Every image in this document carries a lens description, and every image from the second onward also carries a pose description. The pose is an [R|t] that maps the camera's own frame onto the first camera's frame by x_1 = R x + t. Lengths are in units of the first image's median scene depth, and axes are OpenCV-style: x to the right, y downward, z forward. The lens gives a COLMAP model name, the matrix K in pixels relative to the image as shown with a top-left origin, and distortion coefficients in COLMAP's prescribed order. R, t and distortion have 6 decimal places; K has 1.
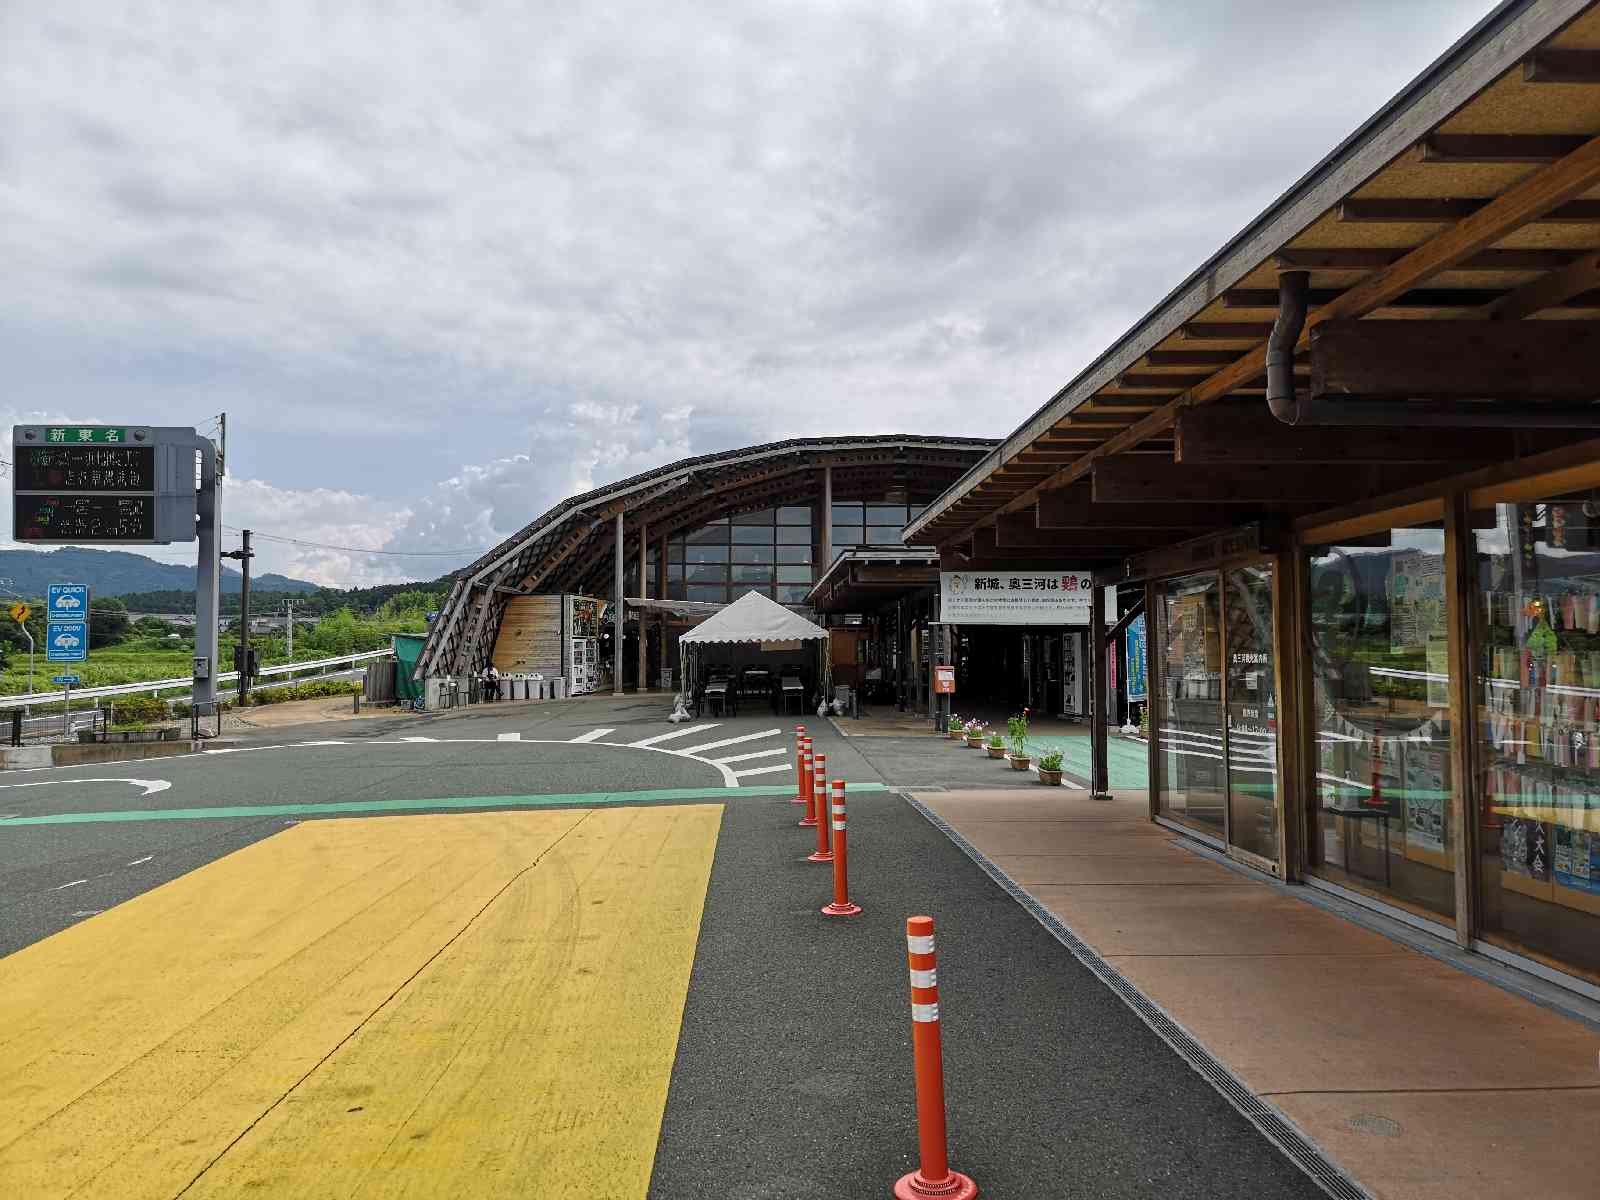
lens RADIAL K [[1224.9, 0, 798.7], [0, 1224.9, 597.4], [0, 0, 1]] dist [0.077770, -0.061673]
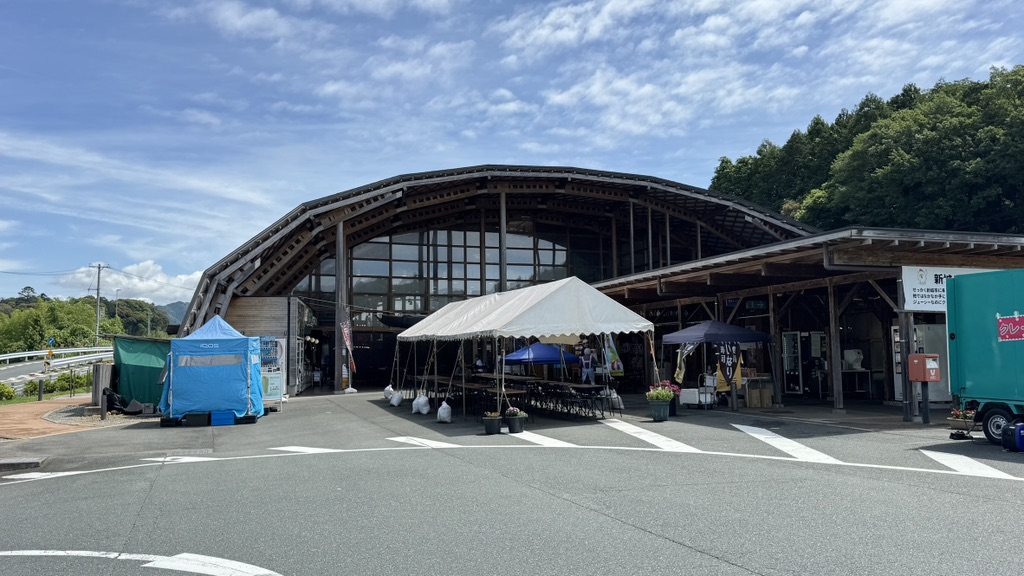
lens RADIAL K [[824.9, 0, 505.9], [0, 824.9, 293.6], [0, 0, 1]] dist [0.133690, -0.224730]
pose [[0.950637, 0.014580, 0.309963, -0.239523], [-0.003177, 0.999301, -0.037260, 0.020814], [-0.310290, 0.034436, 0.950018, 0.284454]]
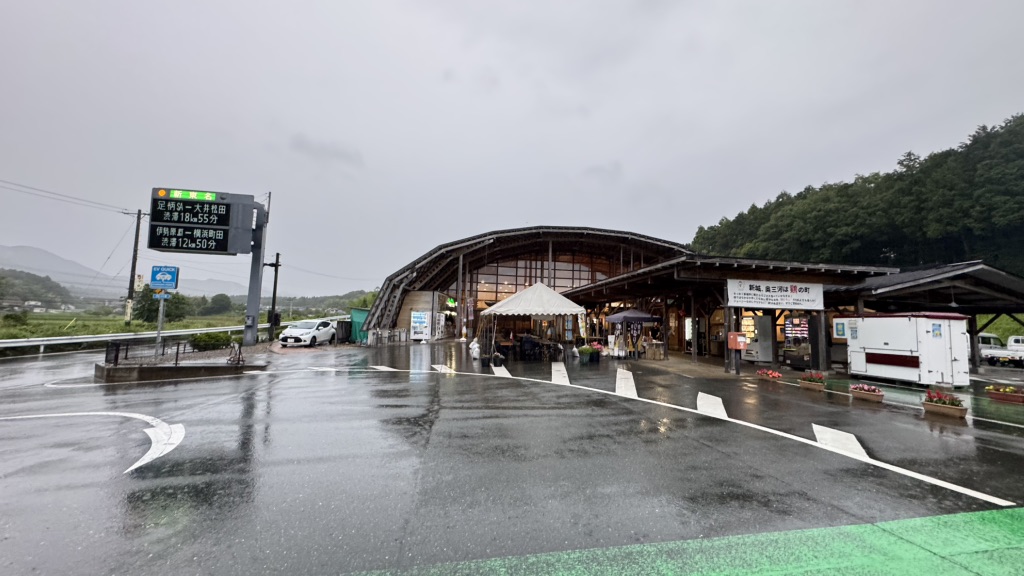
lens RADIAL K [[403.6, 0, 513.9], [0, 403.6, 288.6], [0, 0, 1]] dist [-0.002335, 0.000044]
pose [[0.992413, 0.041873, 0.115600, -0.138446], [-0.036619, 0.998214, -0.047205, 0.020861], [-0.117370, 0.042613, 0.992174, 0.309112]]
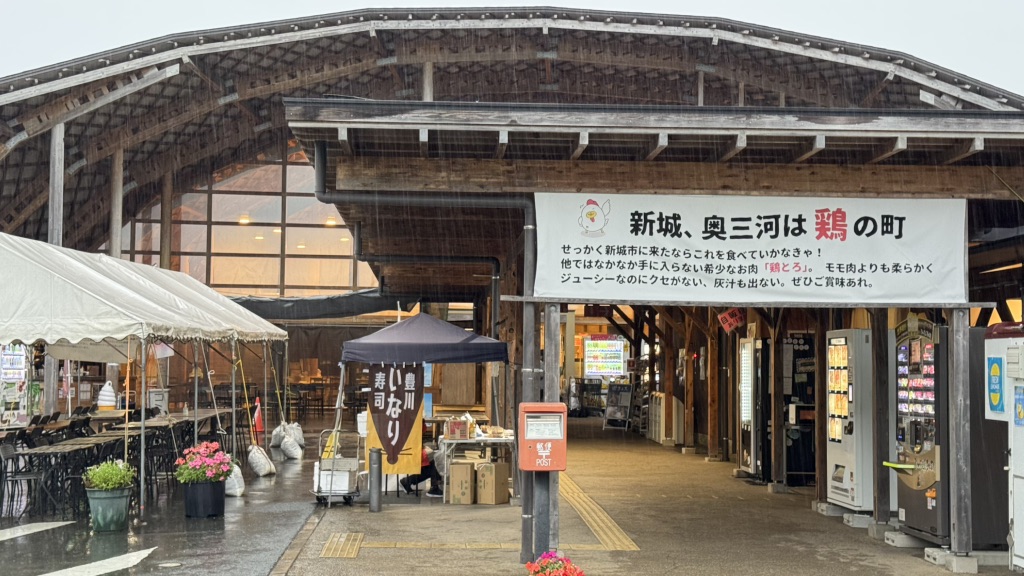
lens RADIAL K [[1421.4, 0, 514.5], [0, 1421.4, 290.8], [0, 0, 1]] dist [0.131770, -0.112523]
pose [[0.999679, 0.014955, 0.020454, 0.060168], [-0.014782, 0.999854, -0.008581, 0.014164], [-0.020580, 0.008276, 0.999754, 0.322452]]
